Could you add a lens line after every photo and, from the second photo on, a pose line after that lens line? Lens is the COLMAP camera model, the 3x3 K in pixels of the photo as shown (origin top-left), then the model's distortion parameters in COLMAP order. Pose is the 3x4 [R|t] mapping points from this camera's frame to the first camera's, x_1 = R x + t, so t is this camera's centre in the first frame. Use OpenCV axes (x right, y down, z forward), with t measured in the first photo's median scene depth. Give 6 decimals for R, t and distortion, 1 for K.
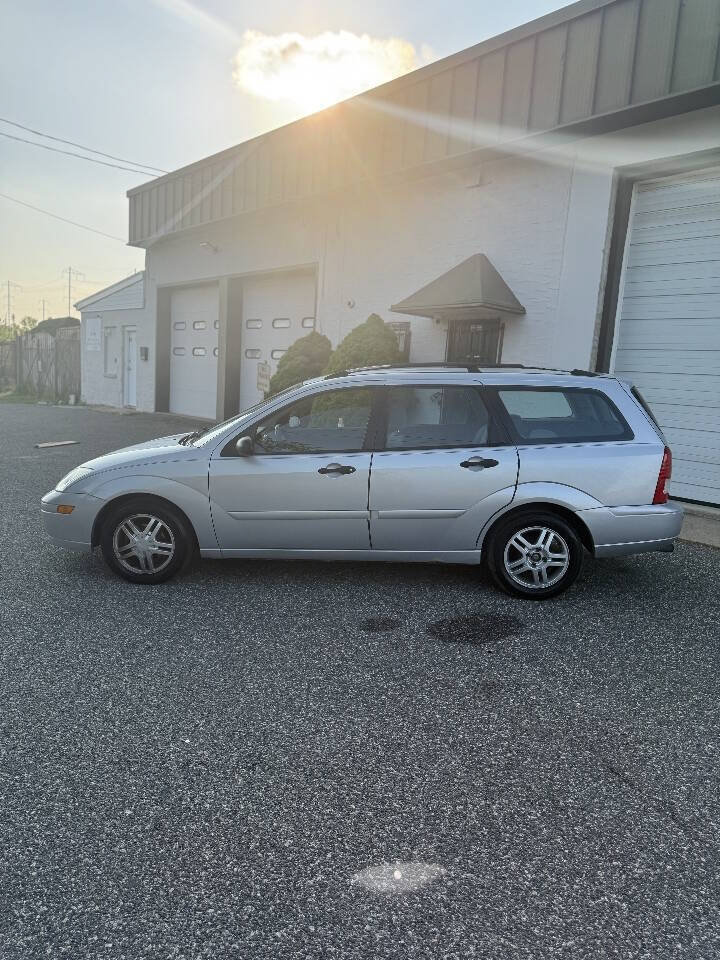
lens RADIAL K [[648.0, 0, 360.0], [0, 648.0, 480.0], [0, 0, 1]] dist [-0.000190, 0.000619]
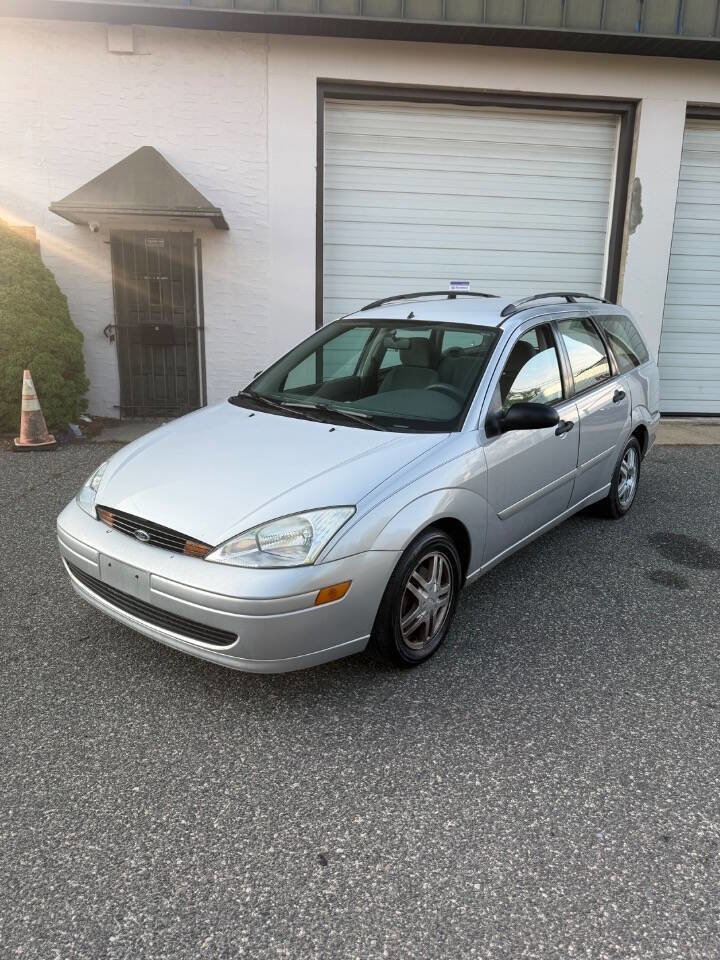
lens RADIAL K [[673.1, 0, 337.2], [0, 673.1, 468.7], [0, 0, 1]] dist [-0.000017, 0.003904]
pose [[0.599859, -0.211395, 0.771674, -0.425509], [0.134735, 0.977381, 0.163012, -0.070247], [-0.788680, 0.006187, 0.614773, 0.331840]]
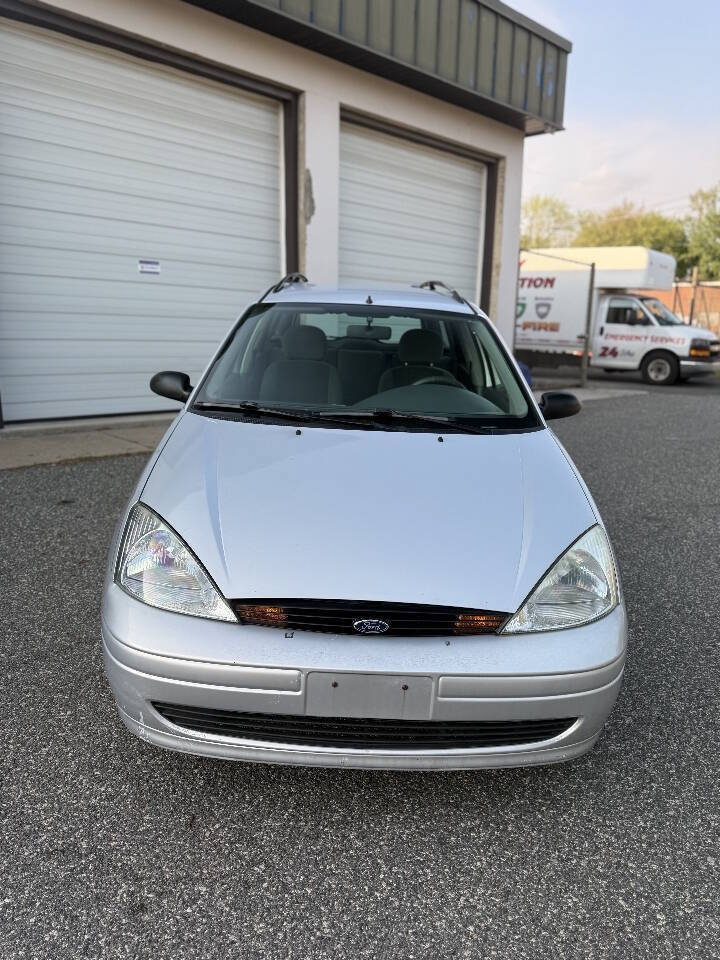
lens RADIAL K [[685.3, 0, 358.9], [0, 685.3, 476.3], [0, 0, 1]] dist [0.003126, 0.001581]
pose [[-0.041653, -0.273703, 0.960912, -0.436565], [0.121908, 0.953169, 0.276782, -0.108063], [-0.991667, 0.128671, -0.006336, 0.625236]]
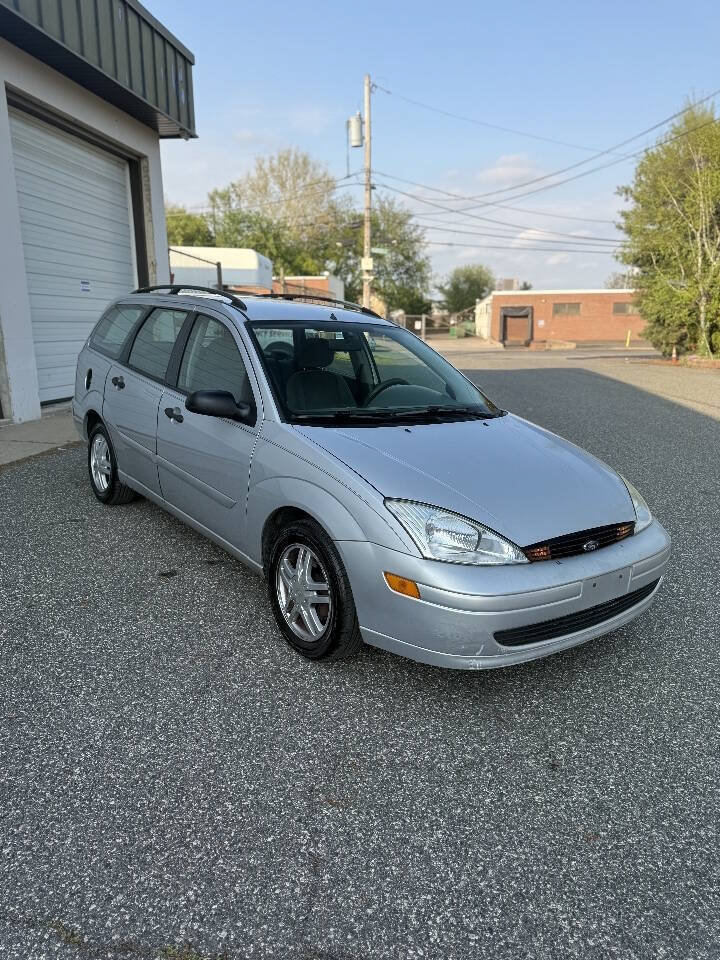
lens RADIAL K [[685.3, 0, 358.9], [0, 685.3, 476.3], [0, 0, 1]] dist [0.003126, 0.001581]
pose [[-0.627770, -0.233986, 0.742398, -0.406762], [0.067307, 0.933861, 0.351245, -0.161989], [-0.775483, 0.270470, -0.570501, 0.917340]]
